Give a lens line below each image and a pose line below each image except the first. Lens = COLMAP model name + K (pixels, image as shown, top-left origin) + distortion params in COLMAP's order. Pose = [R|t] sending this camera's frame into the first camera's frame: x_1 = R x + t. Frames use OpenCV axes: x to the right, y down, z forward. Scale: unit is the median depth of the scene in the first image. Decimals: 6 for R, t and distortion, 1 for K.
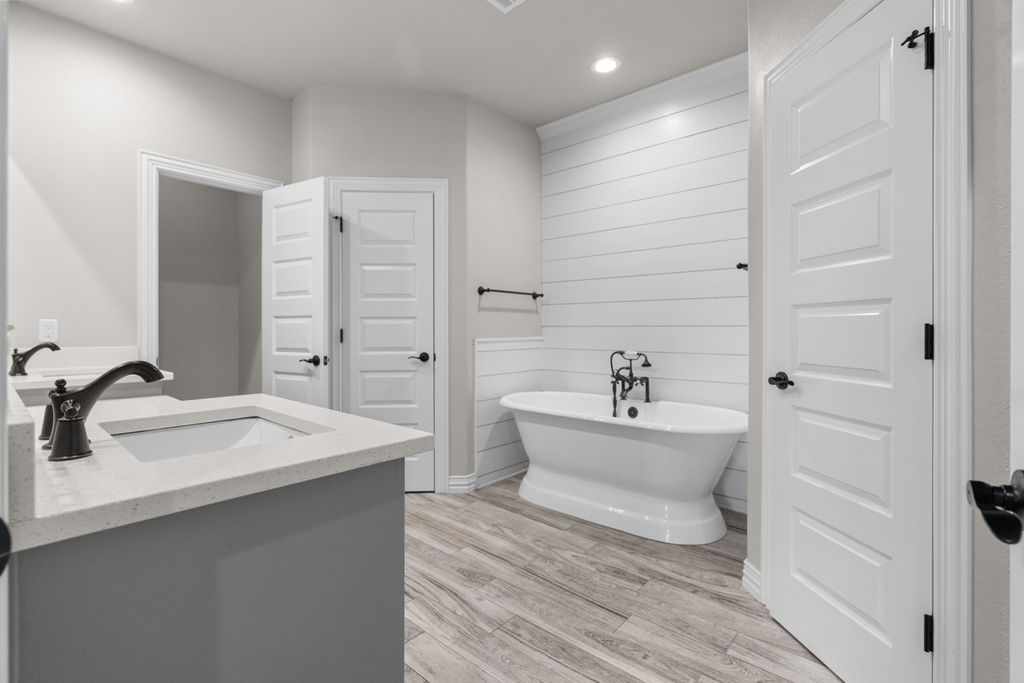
lens RADIAL K [[463.1, 0, 509.3], [0, 463.1, 335.9], [0, 0, 1]] dist [-0.007627, 0.000743]
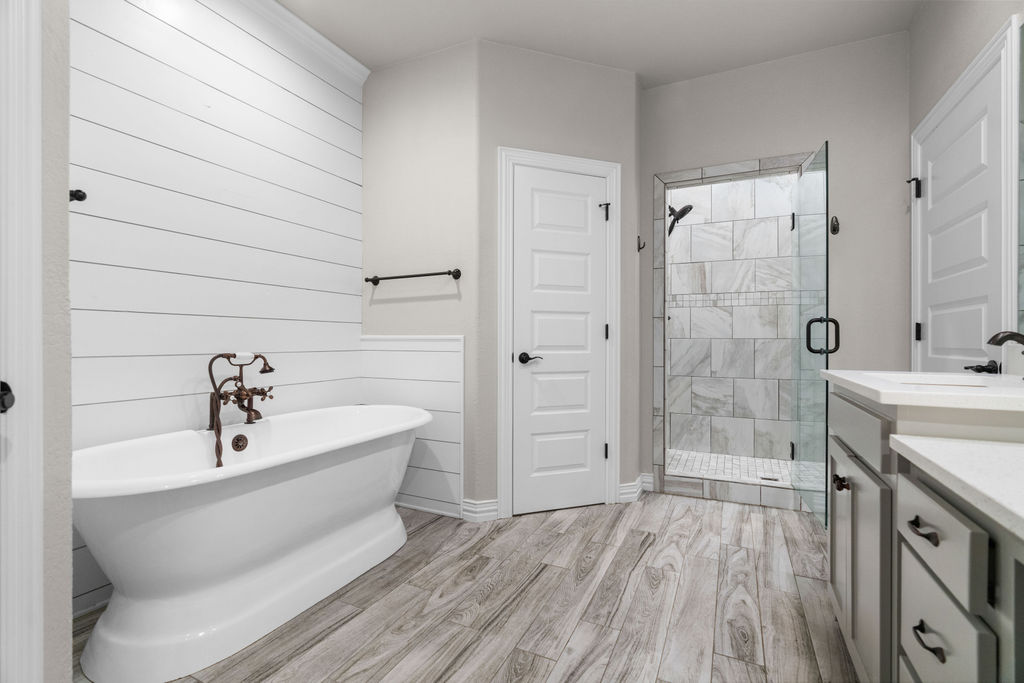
lens RADIAL K [[463.1, 0, 509.3], [0, 463.1, 335.9], [0, 0, 1]] dist [-0.007627, 0.000743]
pose [[-0.266281, 0.008615, 0.963857, -0.618715], [0.010634, 0.999925, -0.005999, 0.020580], [-0.963837, 0.008653, -0.266353, 0.996121]]
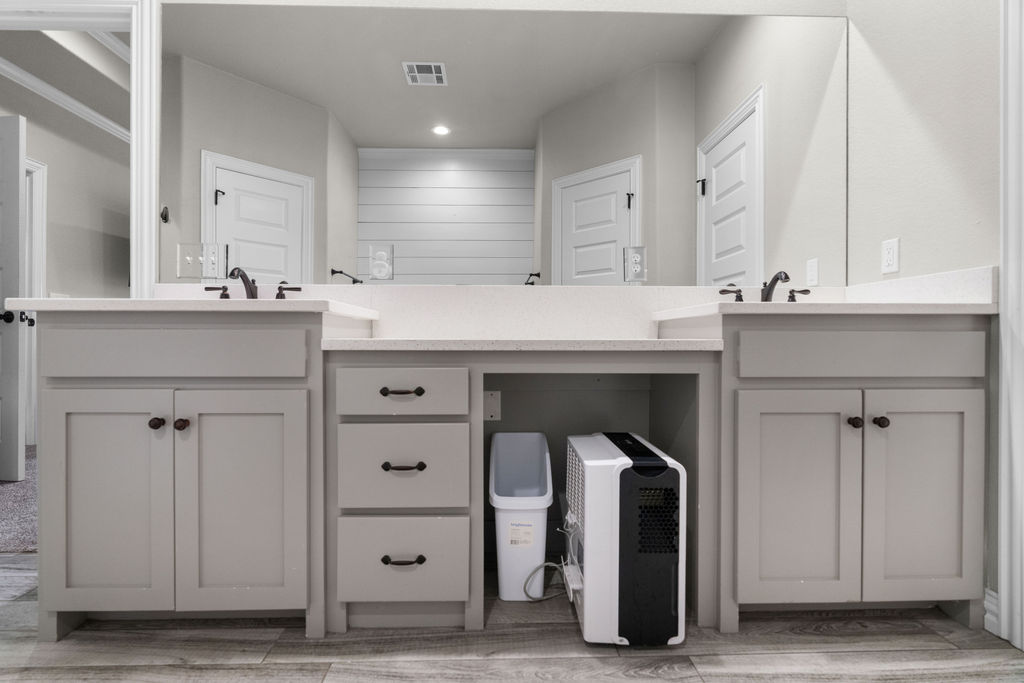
lens RADIAL K [[463.1, 0, 509.3], [0, 463.1, 335.9], [0, 0, 1]] dist [-0.007627, 0.000743]
pose [[-0.728329, -0.004290, -0.685215, -0.106975], [-0.011392, 0.999918, 0.005849, 0.104116], [0.685133, 0.012066, -0.728318, 1.043025]]
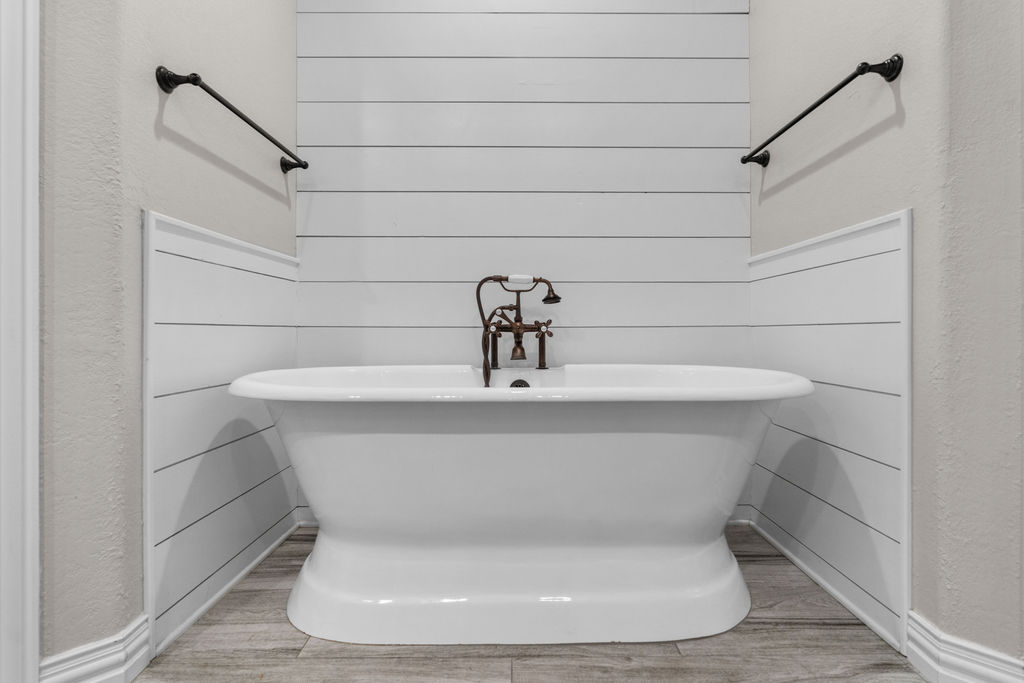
lens RADIAL K [[487.6, 0, 523.5], [0, 487.6, 331.5], [0, 0, 1]] dist [-0.004486, 0.000309]
pose [[0.744959, -0.003194, 0.667103, -0.136210], [0.010345, 0.999924, -0.006765, 0.126389], [-0.667030, 0.011941, 0.744935, 0.717223]]
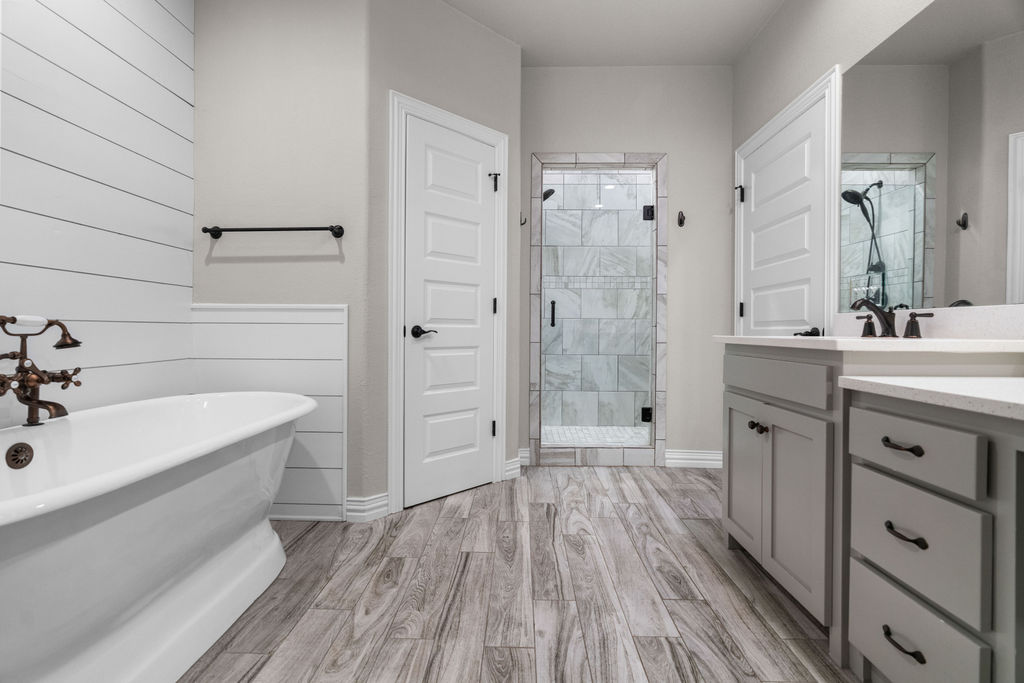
lens RADIAL K [[468.9, 0, 509.4], [0, 468.9, 328.7], [0, 0, 1]] dist [-0.008978, 0.001066]
pose [[-0.642373, -0.001253, 0.766391, -0.464021], [0.004074, 0.999979, 0.005050, 0.055493], [-0.766381, 0.006366, -0.642355, 1.157233]]
